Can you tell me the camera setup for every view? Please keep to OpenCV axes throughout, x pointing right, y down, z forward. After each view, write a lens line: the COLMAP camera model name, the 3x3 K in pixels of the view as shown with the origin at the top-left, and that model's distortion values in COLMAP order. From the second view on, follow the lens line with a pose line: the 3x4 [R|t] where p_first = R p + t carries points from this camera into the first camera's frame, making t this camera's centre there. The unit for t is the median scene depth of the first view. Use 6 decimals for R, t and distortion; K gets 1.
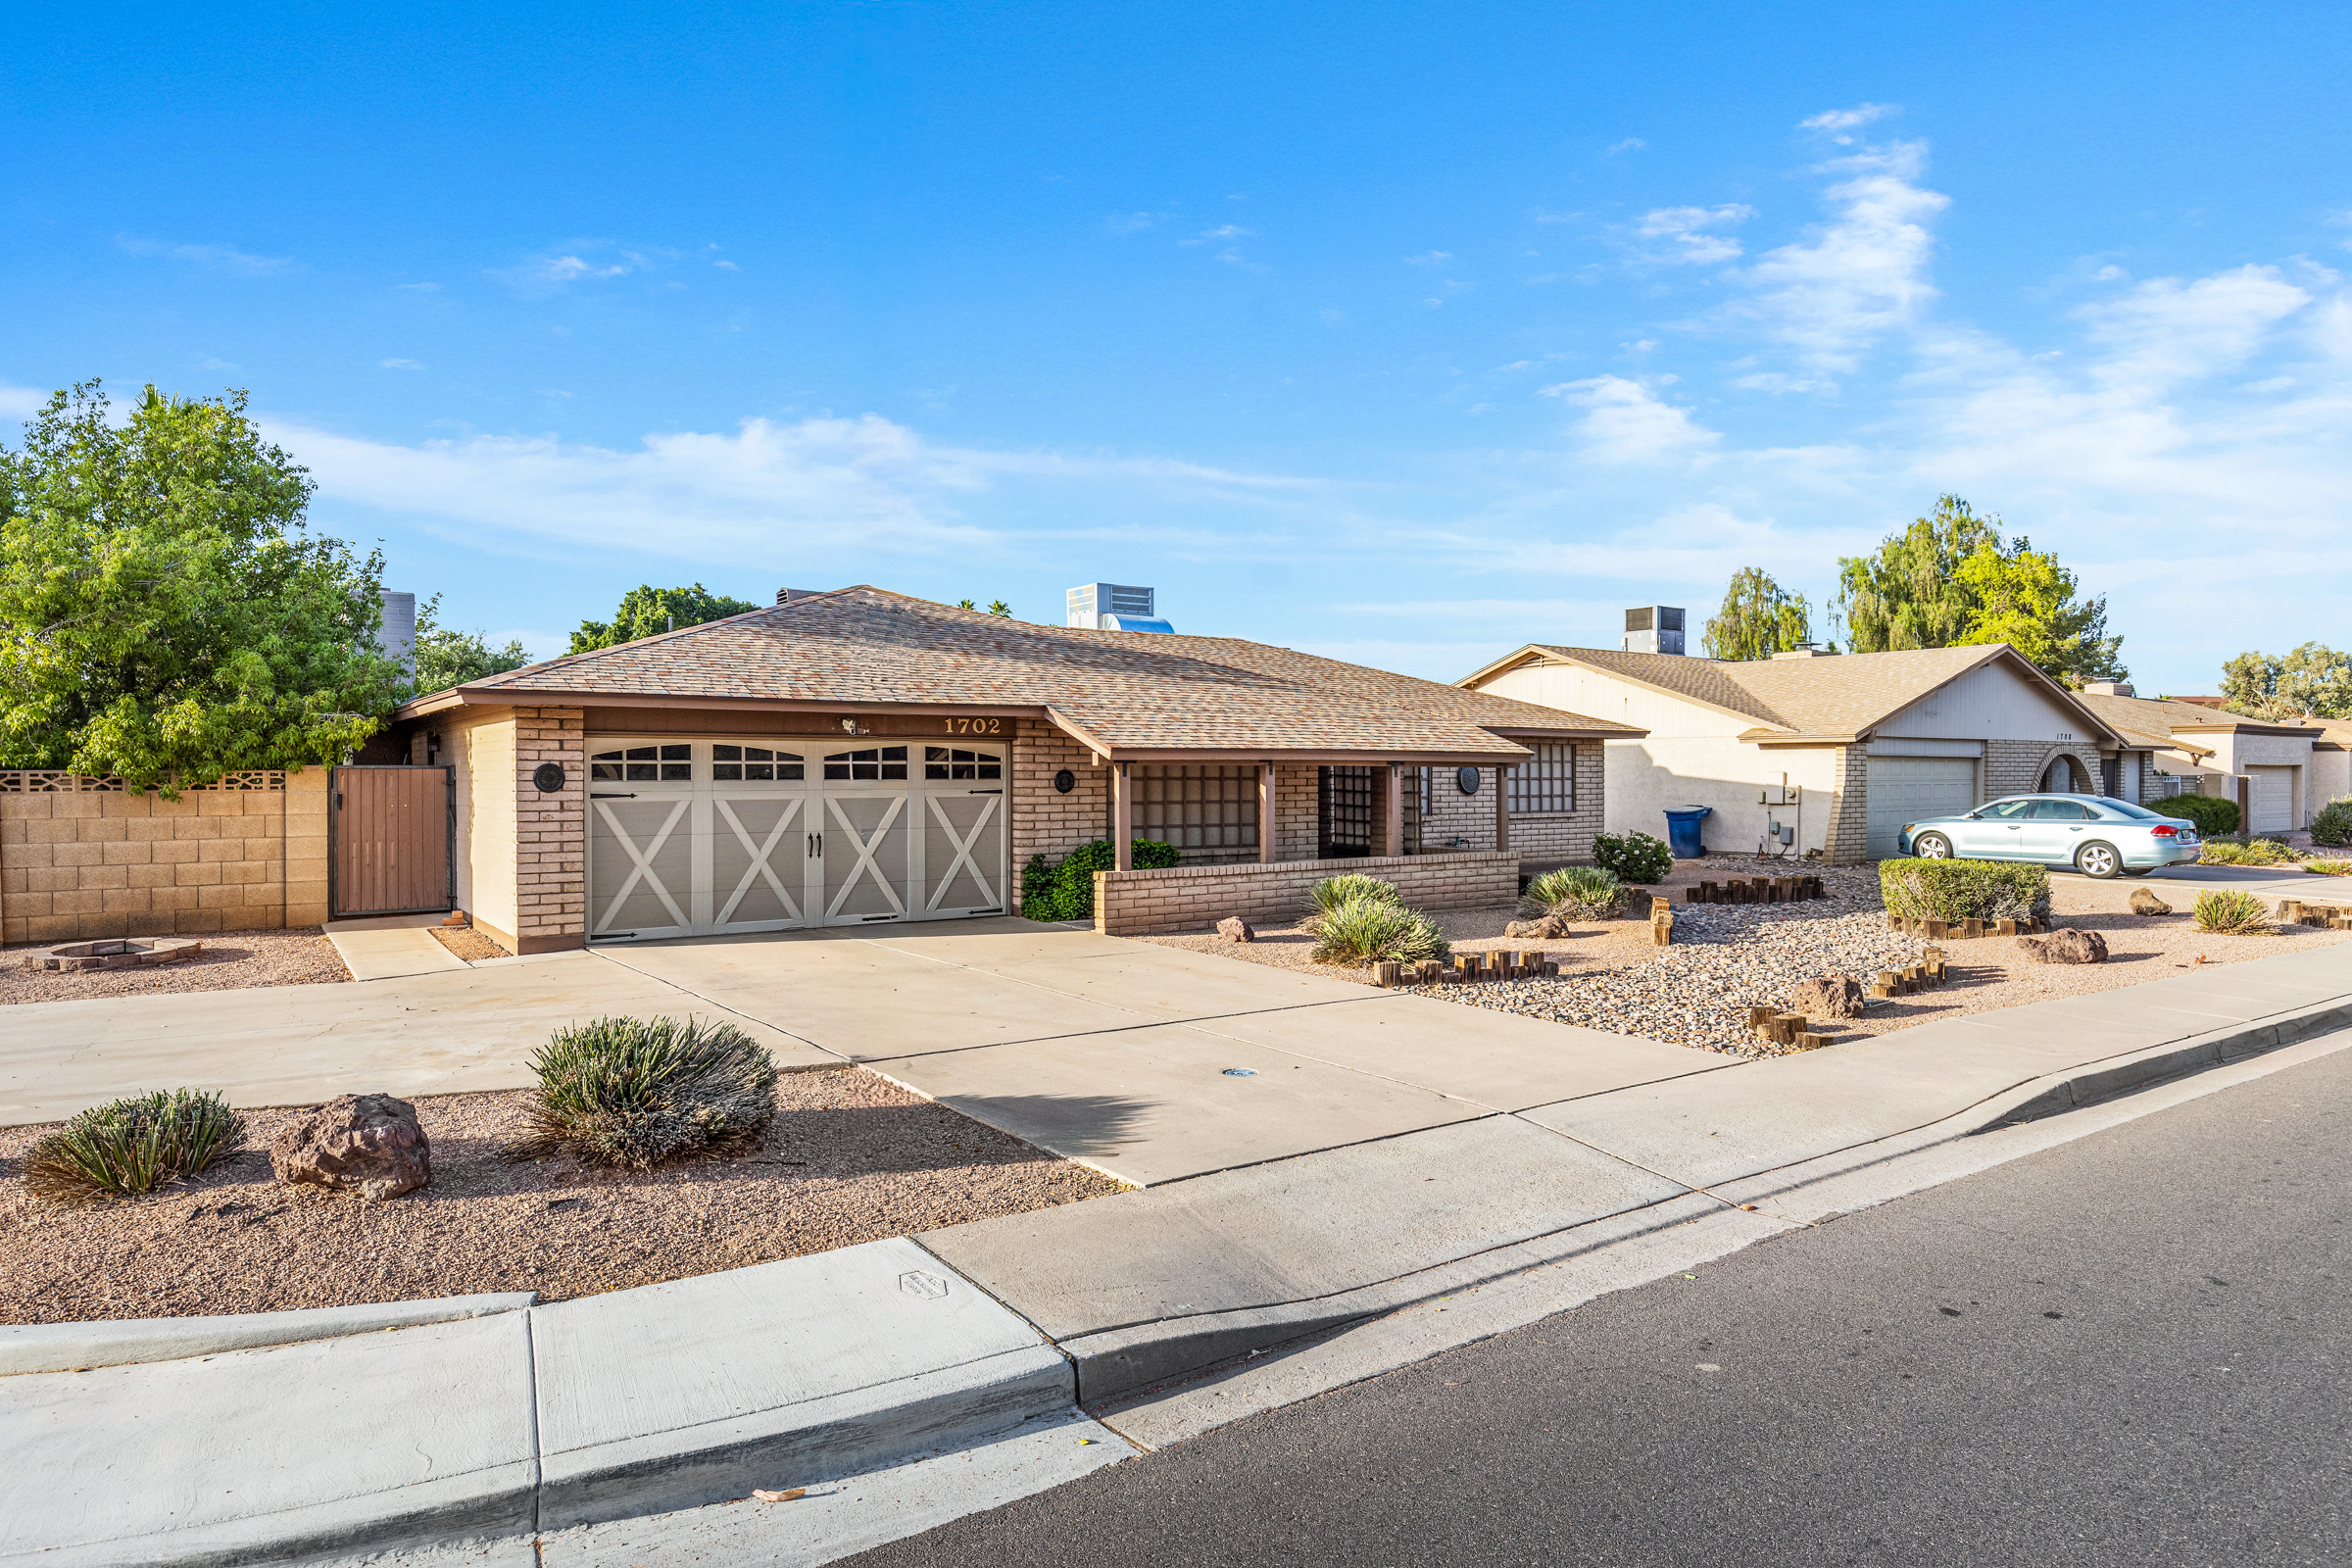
lens RADIAL K [[1423.3, 0, 1179.5], [0, 1423.3, 784.2], [0, 0, 1]] dist [-0.001128, -0.000083]
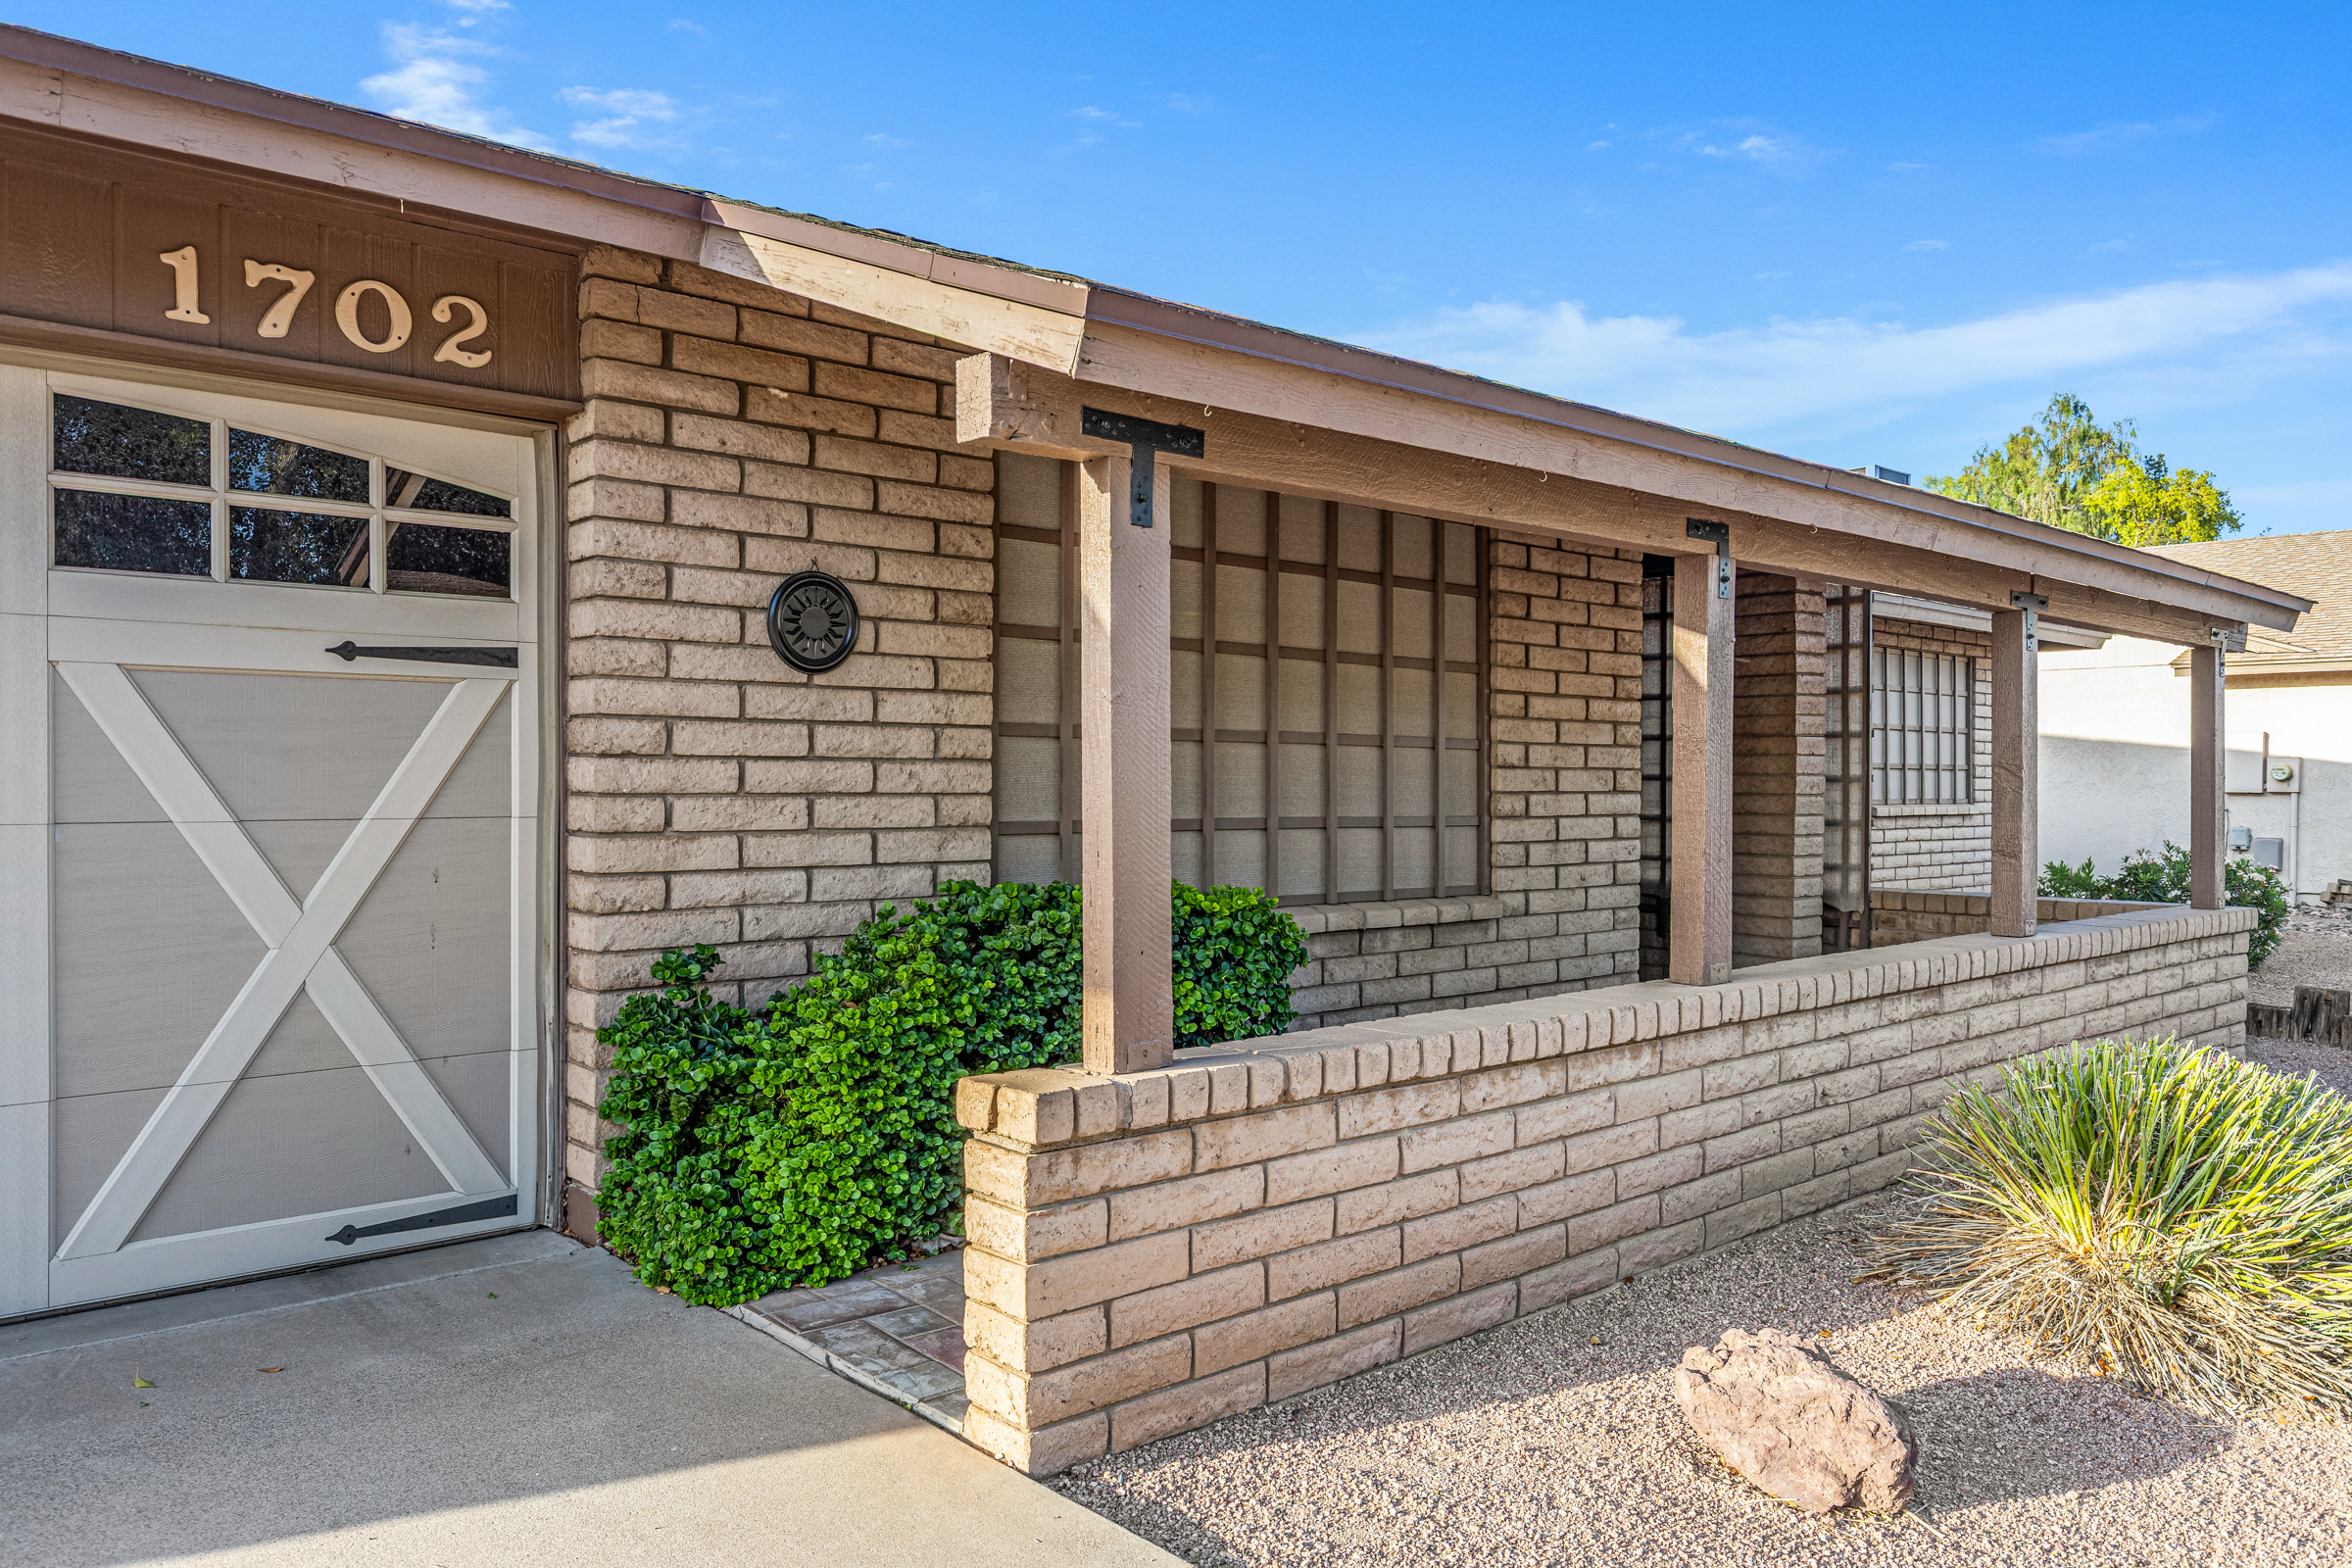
lens RADIAL K [[1646.7, 0, 1168.7], [0, 1646.7, 787.8], [0, 0, 1]] dist [0.003875, 0.000708]
pose [[0.994903, 0.004515, 0.100733, -0.051602], [-0.004267, 0.999987, -0.002678, 0.025371], [-0.100744, 0.002234, 0.994910, 0.745702]]
